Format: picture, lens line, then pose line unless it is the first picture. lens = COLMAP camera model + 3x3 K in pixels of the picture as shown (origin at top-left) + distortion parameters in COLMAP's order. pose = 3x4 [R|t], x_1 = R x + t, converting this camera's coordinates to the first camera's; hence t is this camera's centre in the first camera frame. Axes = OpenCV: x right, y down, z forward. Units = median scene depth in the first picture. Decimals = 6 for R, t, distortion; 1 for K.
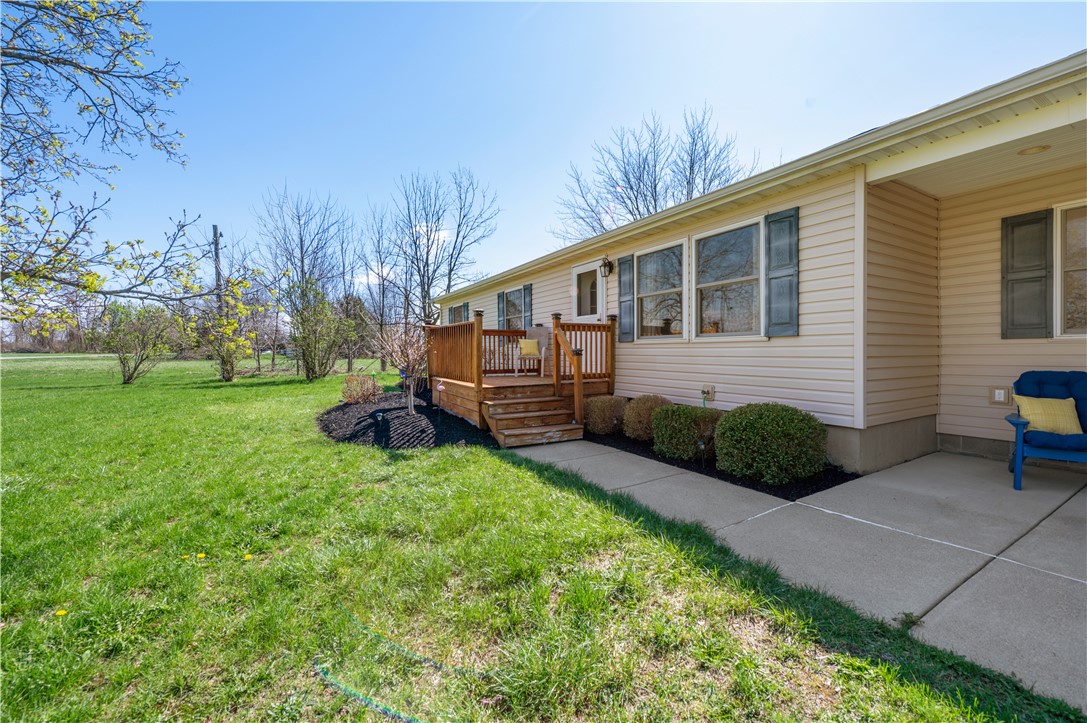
lens RADIAL K [[451.1, 0, 544.6], [0, 451.1, 348.2], [0, 0, 1]] dist [-0.010169, -0.000463]
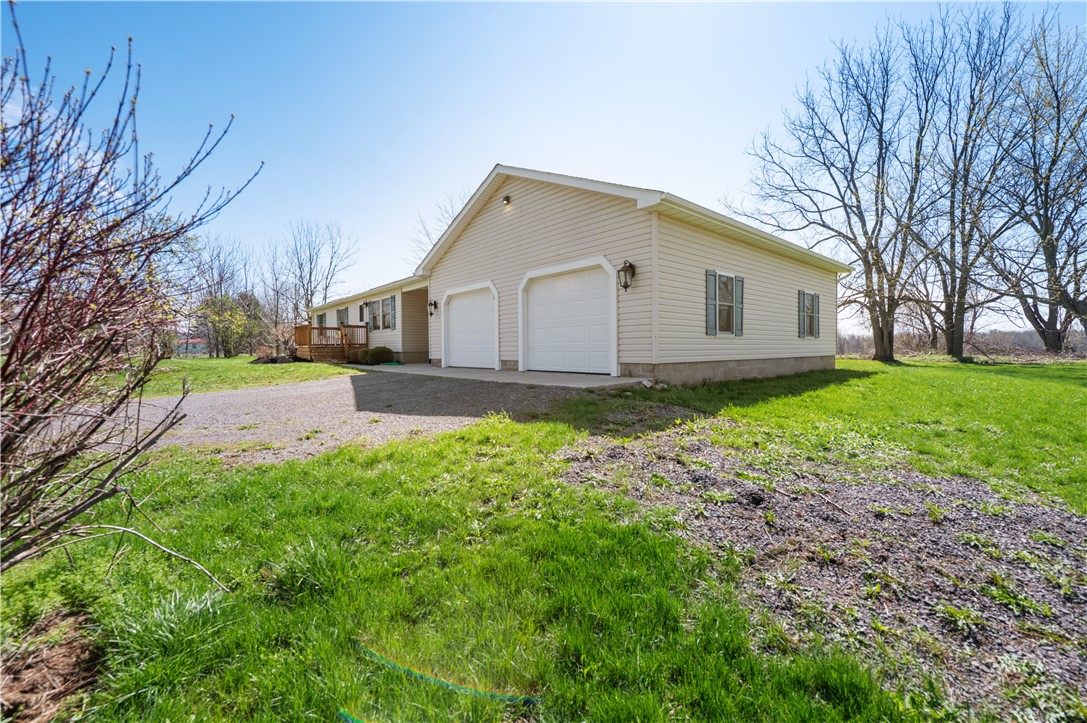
lens RADIAL K [[451.1, 0, 544.6], [0, 451.1, 348.2], [0, 0, 1]] dist [-0.010169, -0.000463]
pose [[0.982275, -0.001425, 0.187440, 0.705877], [0.000919, 0.999996, 0.002786, 0.077990], [-0.187444, -0.002565, 0.982272, -1.895315]]
